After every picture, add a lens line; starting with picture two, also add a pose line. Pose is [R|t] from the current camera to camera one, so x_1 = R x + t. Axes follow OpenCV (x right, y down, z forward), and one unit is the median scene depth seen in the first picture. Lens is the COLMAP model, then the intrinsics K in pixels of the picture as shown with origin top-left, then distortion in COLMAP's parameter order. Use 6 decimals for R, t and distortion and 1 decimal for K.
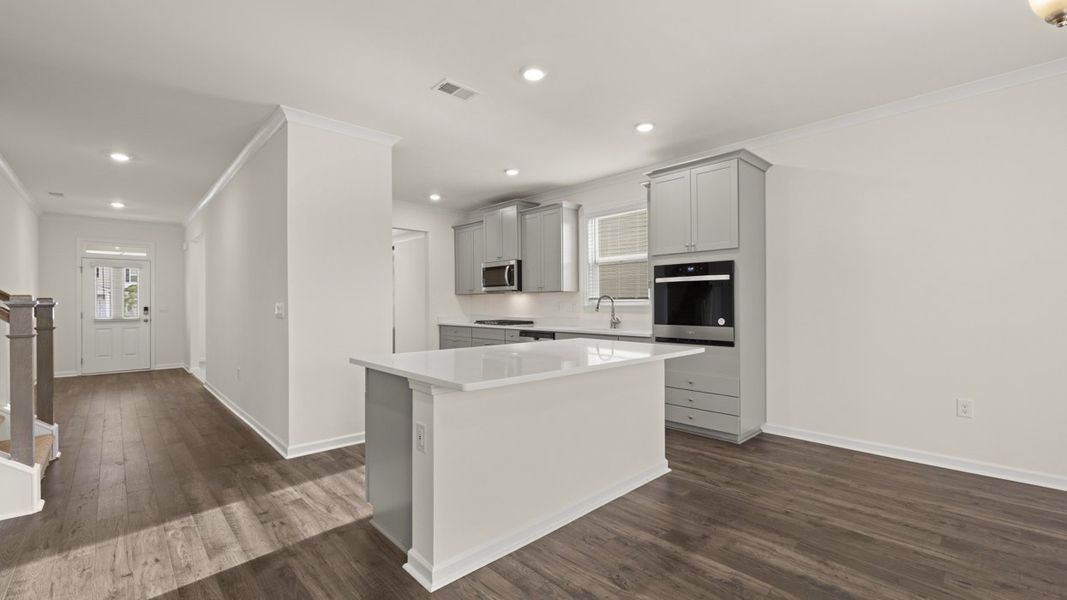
lens RADIAL K [[447.7, 0, 529.6], [0, 447.7, 304.9], [0, 0, 1]] dist [0.000273, -0.000206]
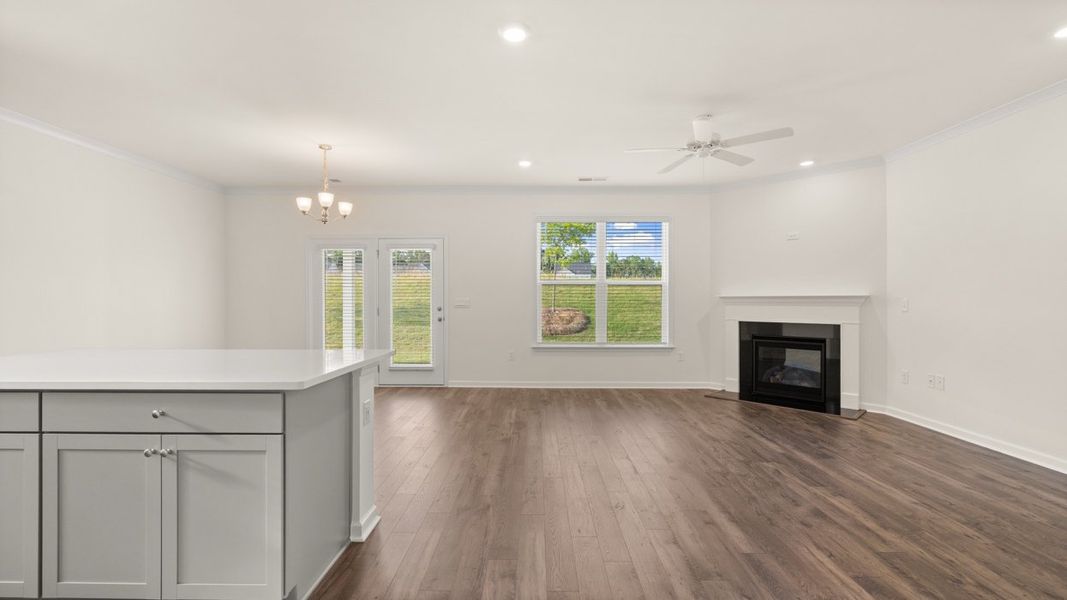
lens RADIAL K [[451.2, 0, 529.4], [0, 451.2, 302.2], [0, 0, 1]] dist [0.000201, 0.000085]
pose [[-0.718198, -0.001201, 0.695838, -0.729006], [0.004842, 0.999966, 0.006724, -0.001329], [-0.695822, 0.008199, -0.718167, 0.821118]]
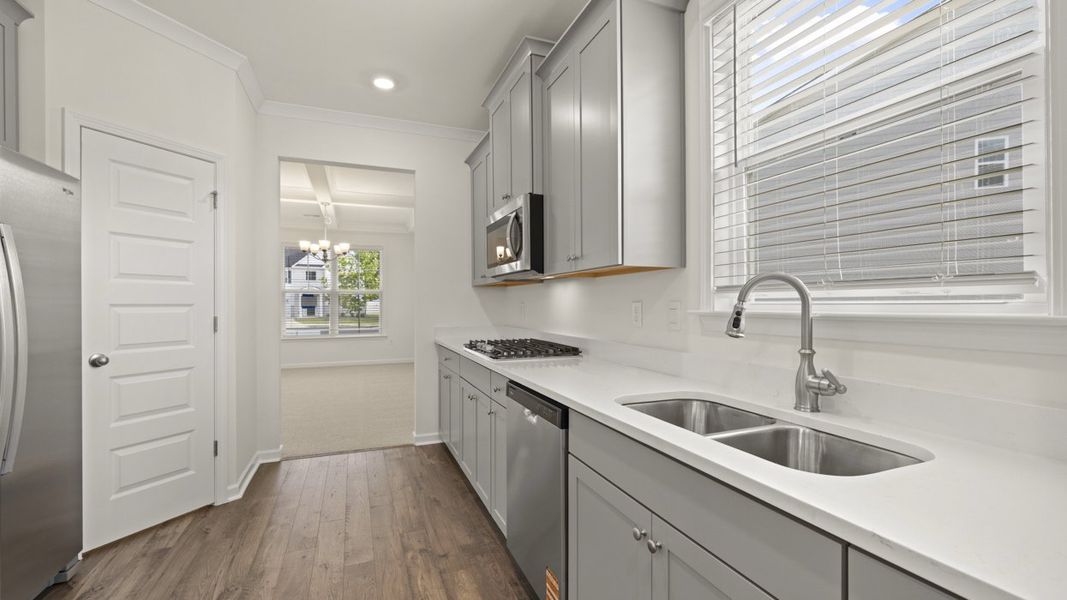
lens RADIAL K [[447.7, 0, 529.6], [0, 447.7, 304.9], [0, 0, 1]] dist [0.000273, -0.000206]
pose [[0.930029, 0.004509, -0.367458, 0.191353], [-0.003586, 0.999988, 0.003196, -0.005582], [0.367468, -0.001655, 0.930035, 1.017914]]
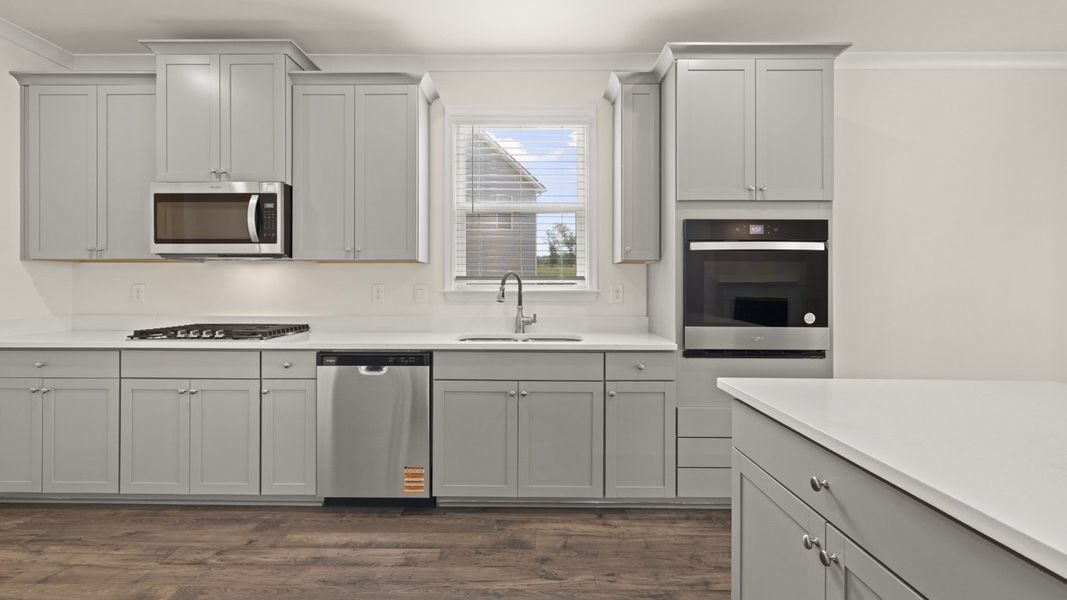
lens RADIAL K [[451.9, 0, 527.0], [0, 451.9, 283.0], [0, 0, 1]] dist [0.001664, -0.000010]
pose [[0.689261, 0.009602, 0.724449, -0.289671], [-0.003525, 0.999945, -0.009900, -0.003637], [-0.724504, 0.004269, 0.689257, 0.865730]]
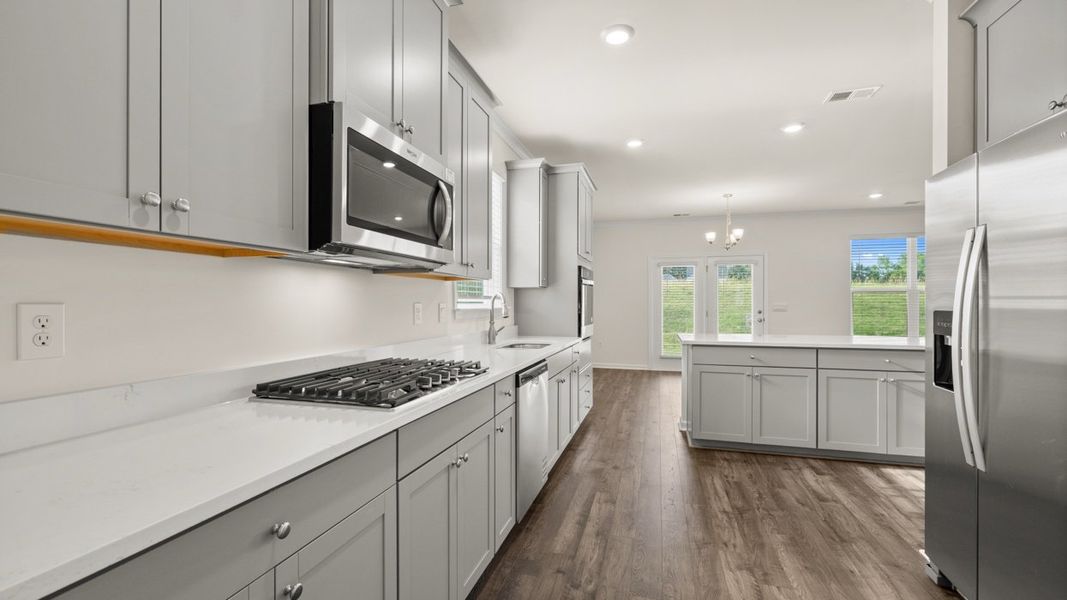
lens RADIAL K [[447.7, 0, 529.6], [0, 447.7, 304.9], [0, 0, 1]] dist [0.000273, -0.000206]
pose [[-0.513093, 0.001414, 0.858332, -0.556577], [0.003967, 0.999992, 0.000724, -0.005075], [-0.858324, 0.003777, -0.513094, 1.808007]]
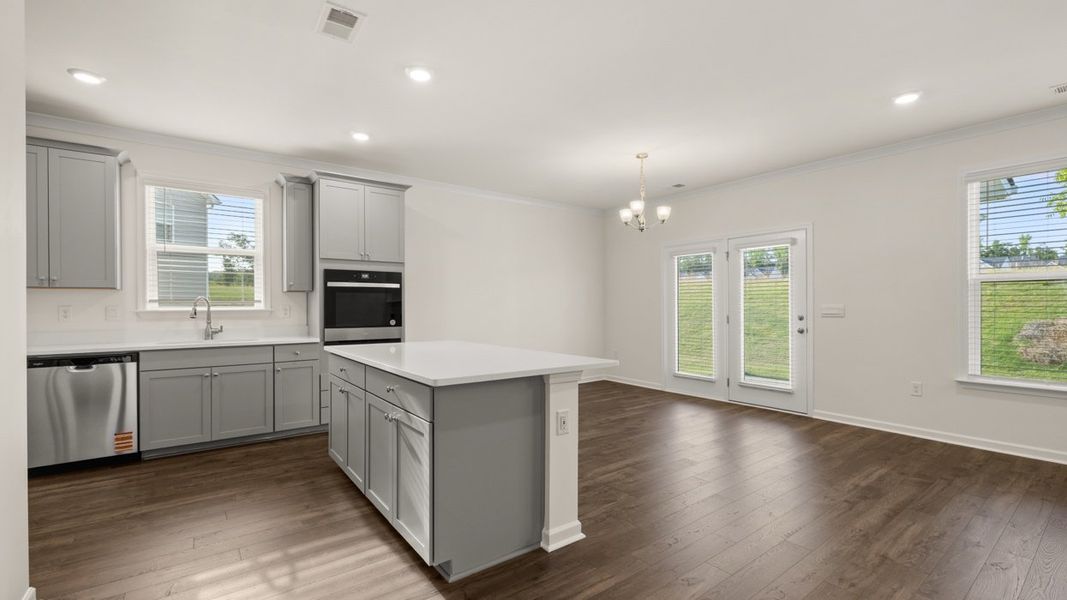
lens RADIAL K [[451.0, 0, 530.5], [0, 451.0, 307.5], [0, 0, 1]] dist [-0.002033, -0.000363]
pose [[0.111551, 0.000816, 0.993758, -0.742417], [0.004585, 0.999989, -0.001336, 0.000543], [-0.993748, 0.004705, 0.111546, 0.504055]]
